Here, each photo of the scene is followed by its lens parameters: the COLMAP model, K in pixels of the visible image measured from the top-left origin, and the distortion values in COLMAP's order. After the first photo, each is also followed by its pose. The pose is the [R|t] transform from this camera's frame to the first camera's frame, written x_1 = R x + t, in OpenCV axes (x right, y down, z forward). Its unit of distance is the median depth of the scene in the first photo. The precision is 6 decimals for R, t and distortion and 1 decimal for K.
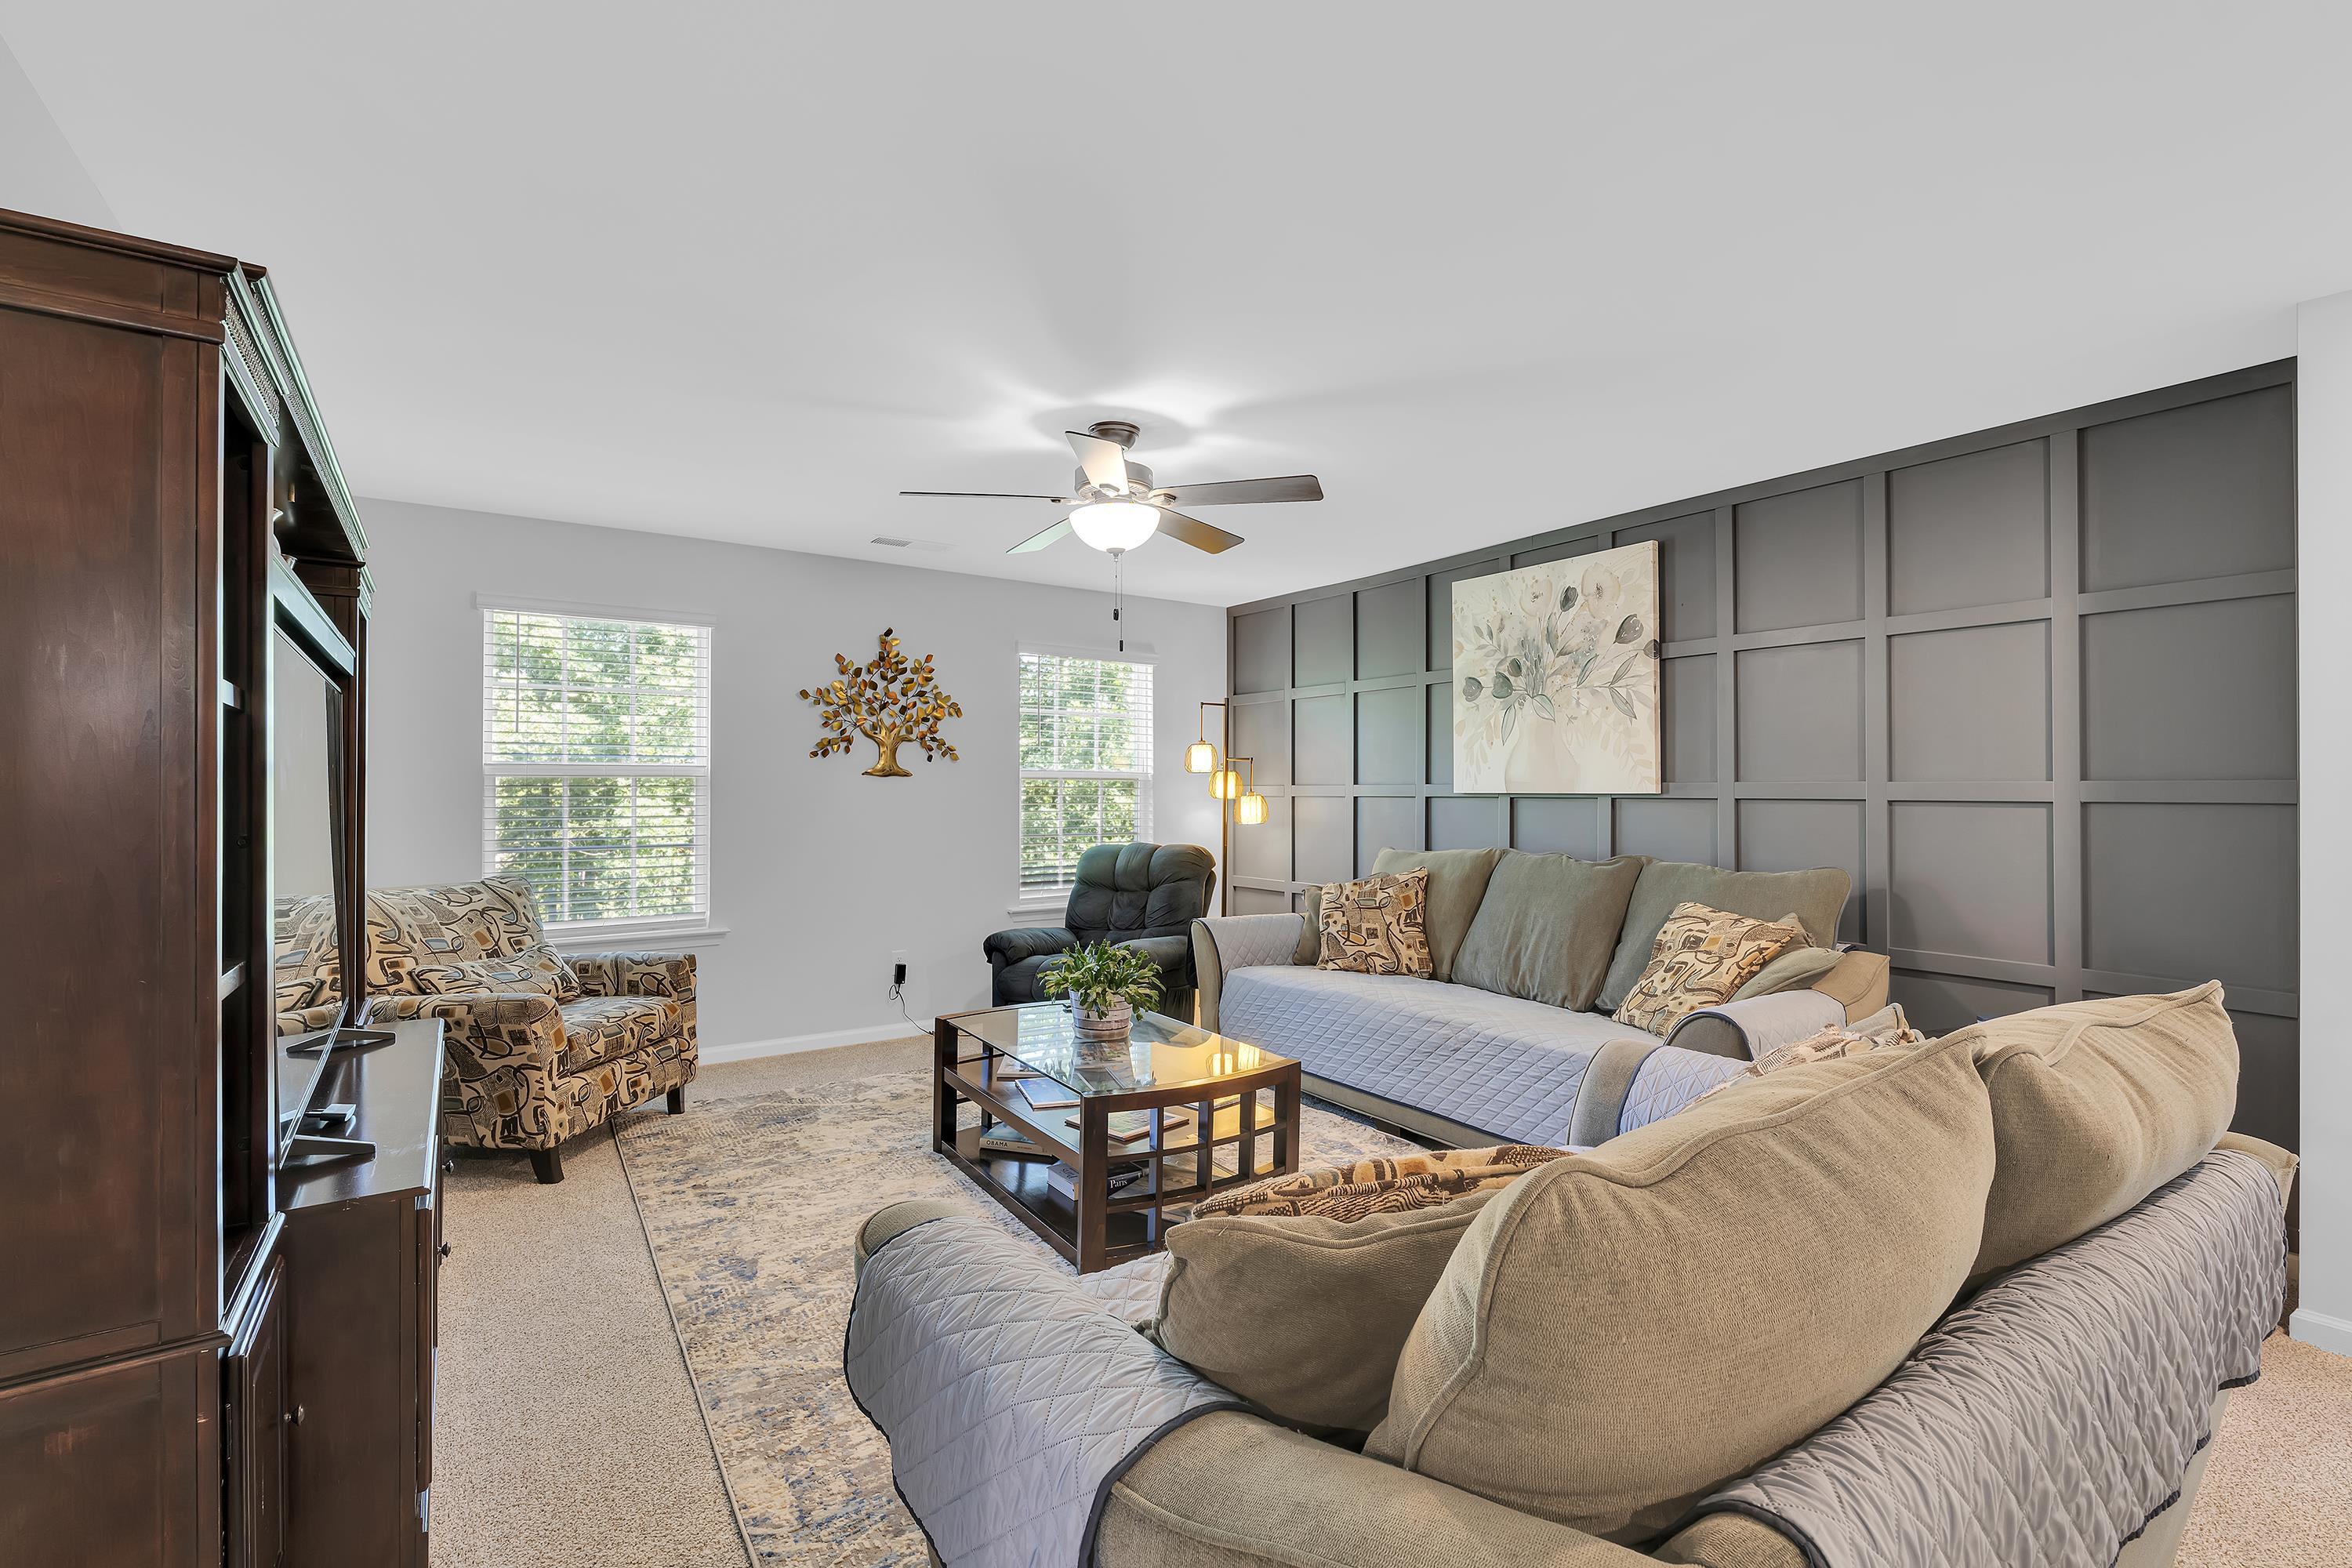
lens RADIAL K [[1037.7, 0, 1174.0], [0, 1037.7, 784.4], [0, 0, 1]] dist [-0.006414, -0.000066]
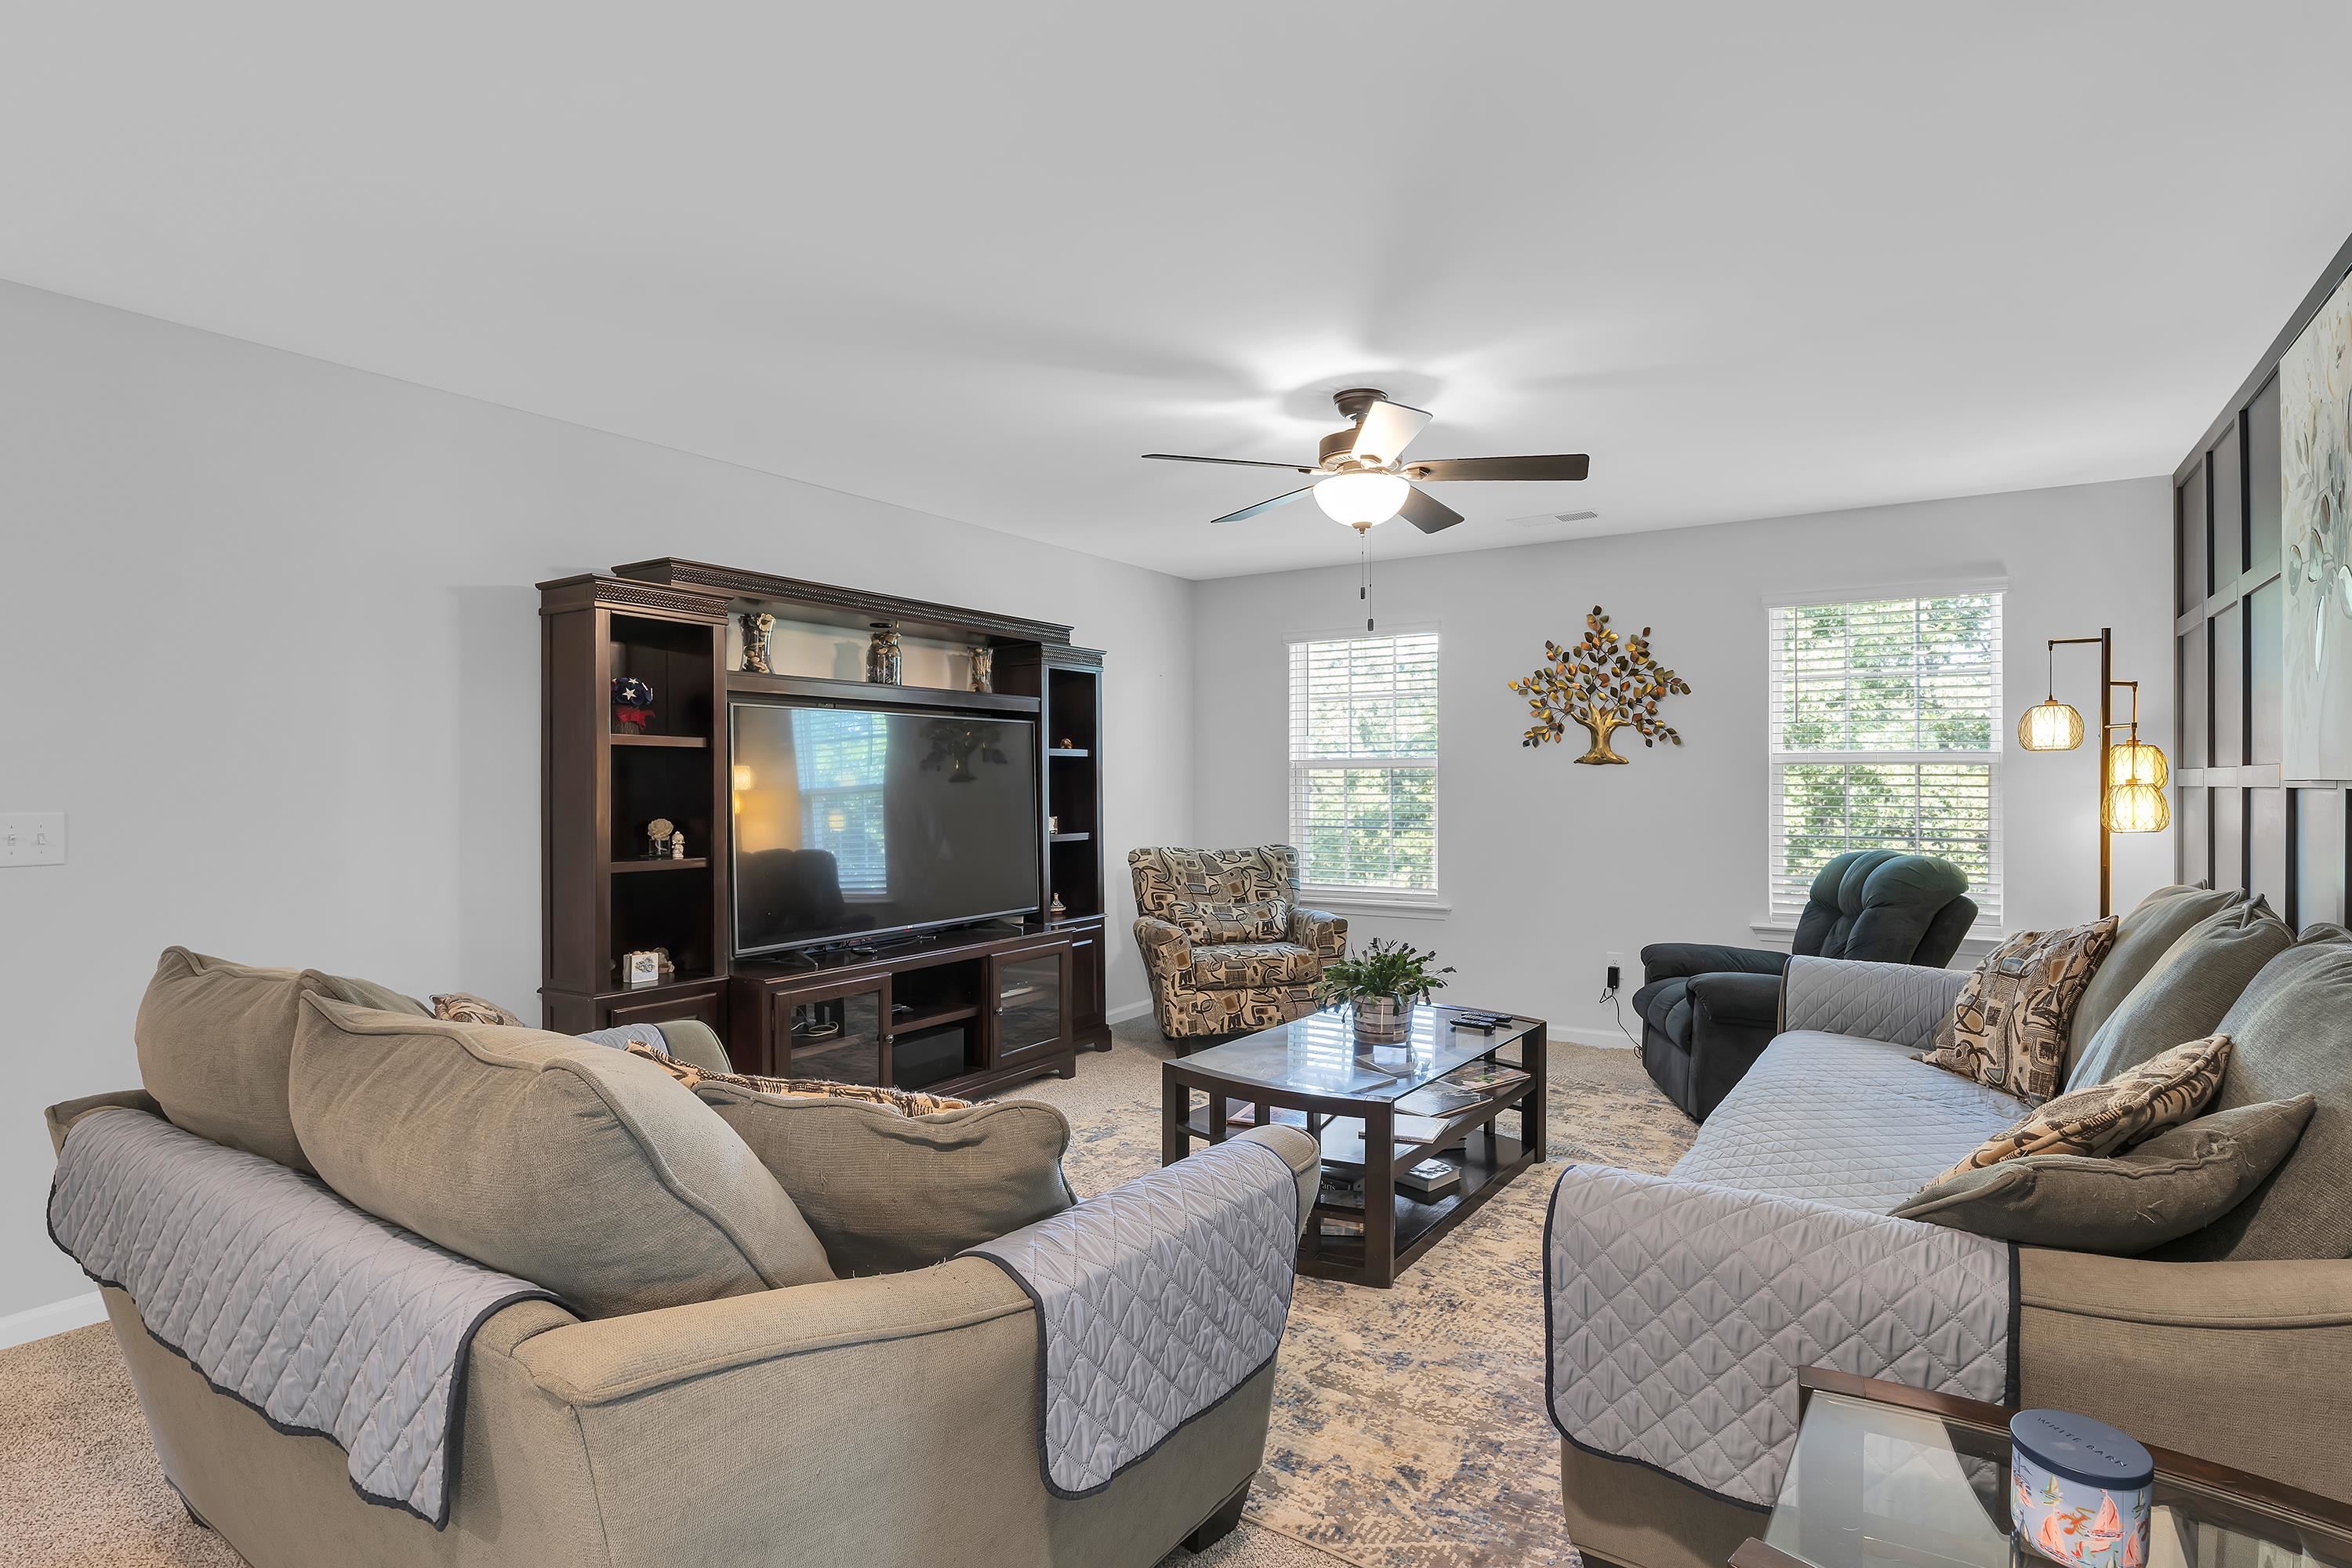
lens RADIAL K [[1037.7, 0, 1172.7], [0, 1037.7, 787.0], [0, 0, 1]] dist [-0.006414, -0.000066]
pose [[0.430295, 0.003086, -0.902683, 0.408653], [0.009211, 0.999927, 0.007810, 0.002011], [0.902641, -0.011675, 0.430235, 0.250517]]
